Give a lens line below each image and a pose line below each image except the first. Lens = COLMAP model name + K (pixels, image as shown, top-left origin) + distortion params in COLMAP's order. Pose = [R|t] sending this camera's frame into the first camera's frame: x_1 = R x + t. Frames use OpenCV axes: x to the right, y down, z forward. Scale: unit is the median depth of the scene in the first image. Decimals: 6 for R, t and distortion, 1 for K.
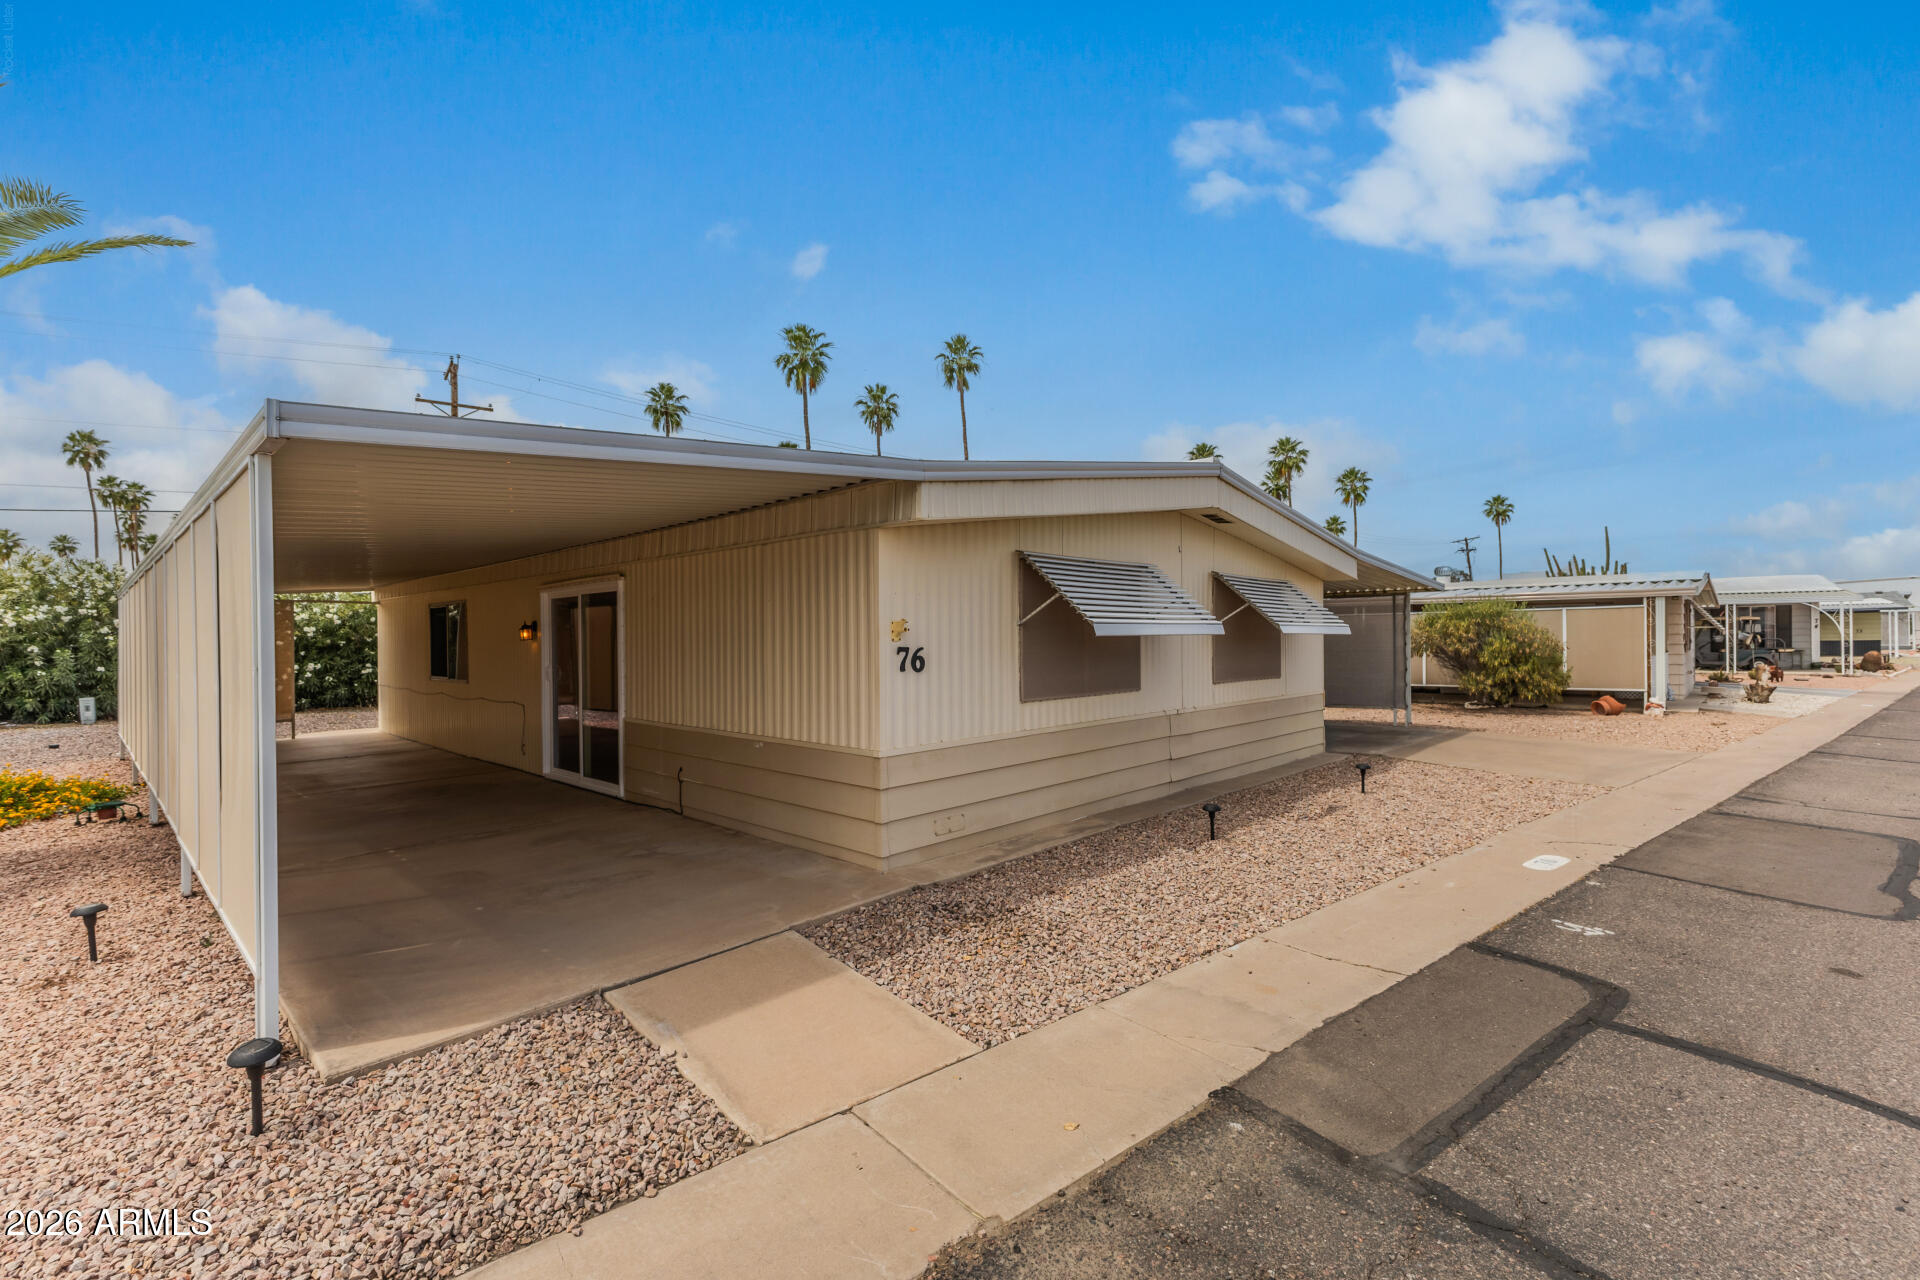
lens RADIAL K [[838.0, 0, 956.3], [0, 838.0, 629.8], [0, 0, 1]] dist [0.008258, -0.000542]
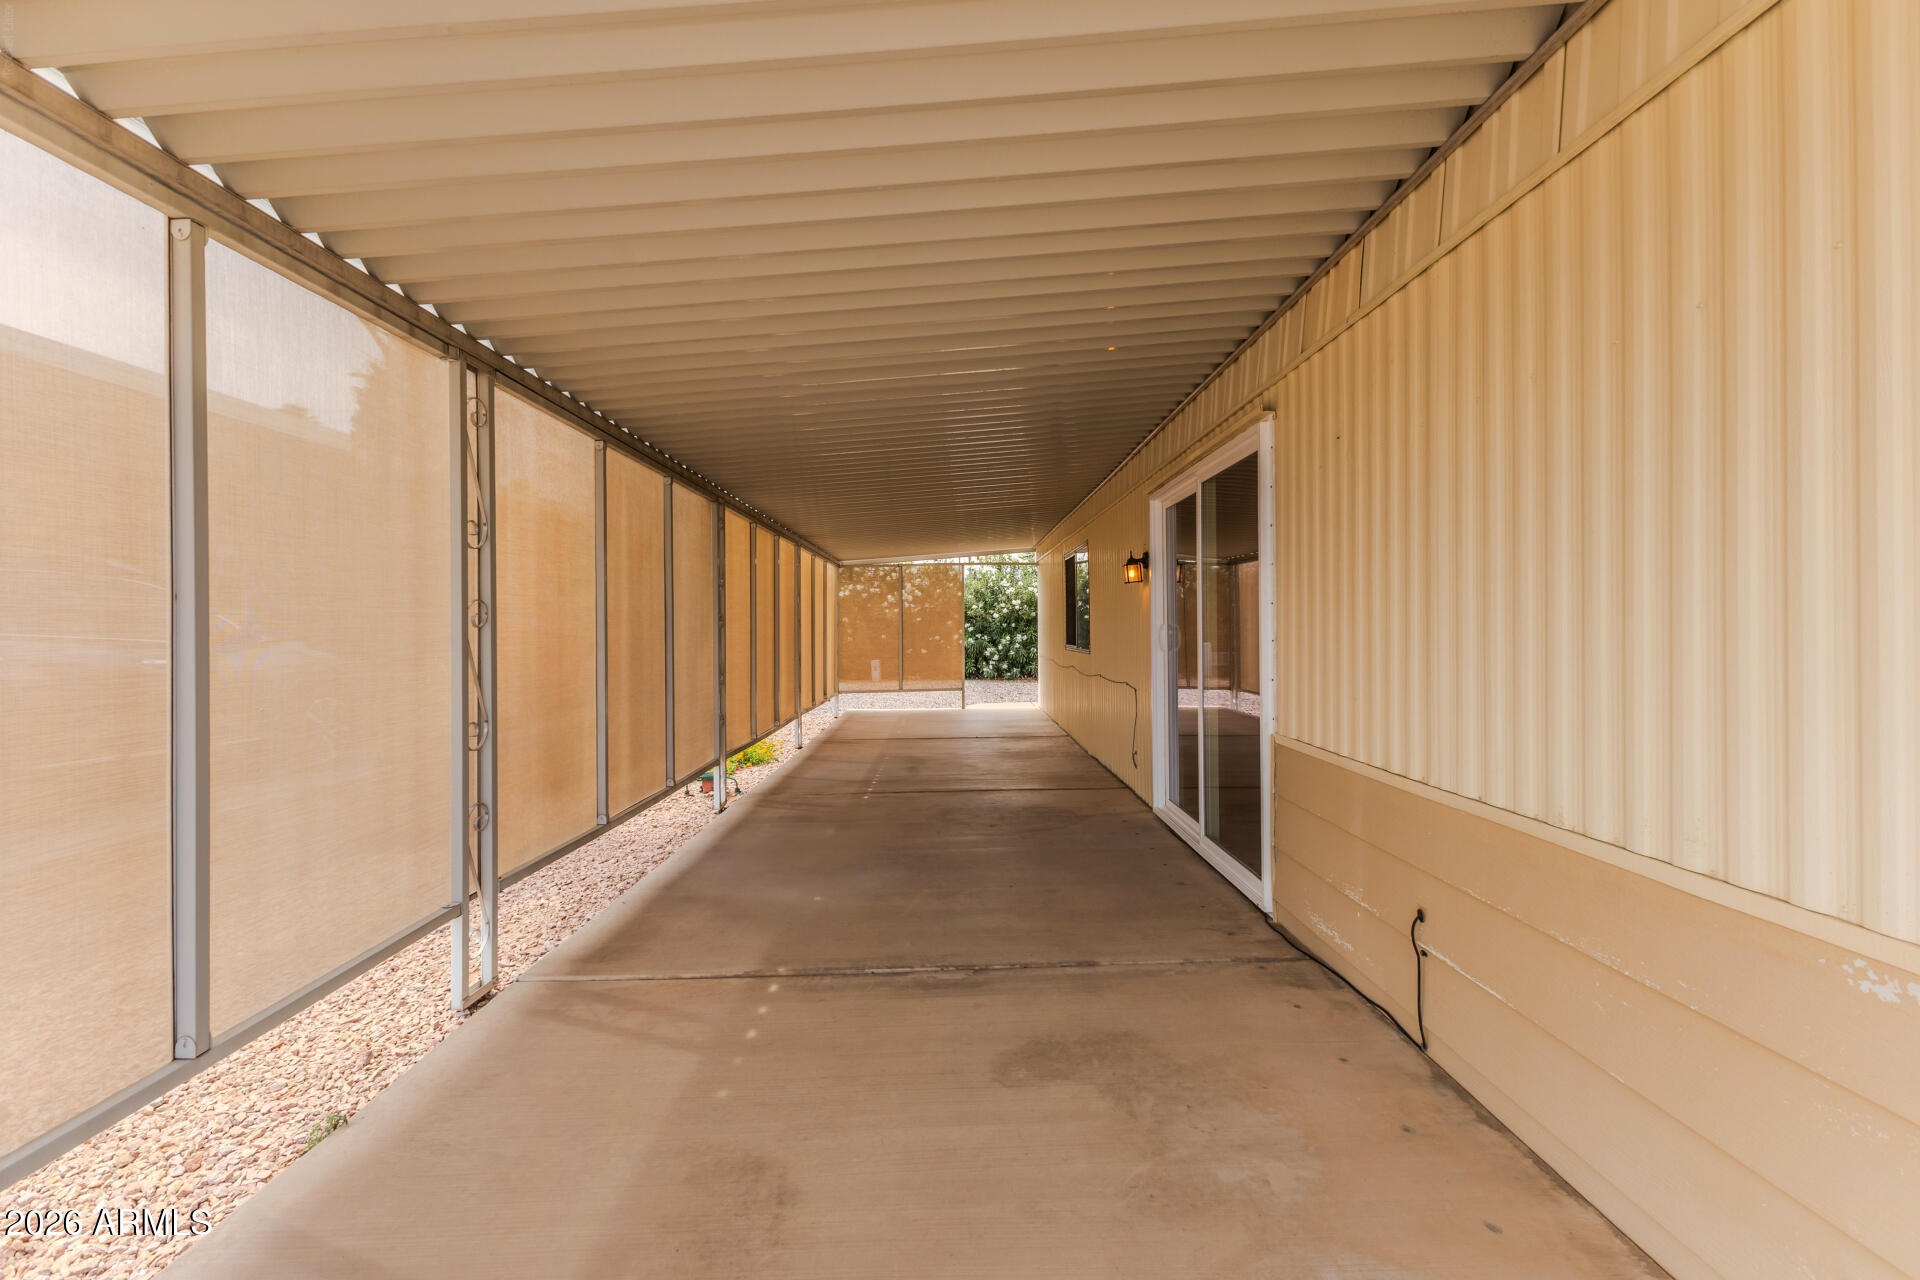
lens RADIAL K [[831.7, 0, 932.2], [0, 831.7, 640.7], [0, 0, 1]] dist [0.009141, -0.000200]
pose [[0.672247, 0.016955, -0.740133, -0.077570], [0.006653, 0.999559, 0.028940, 0.016870], [0.740297, -0.024379, 0.671838, 0.231815]]
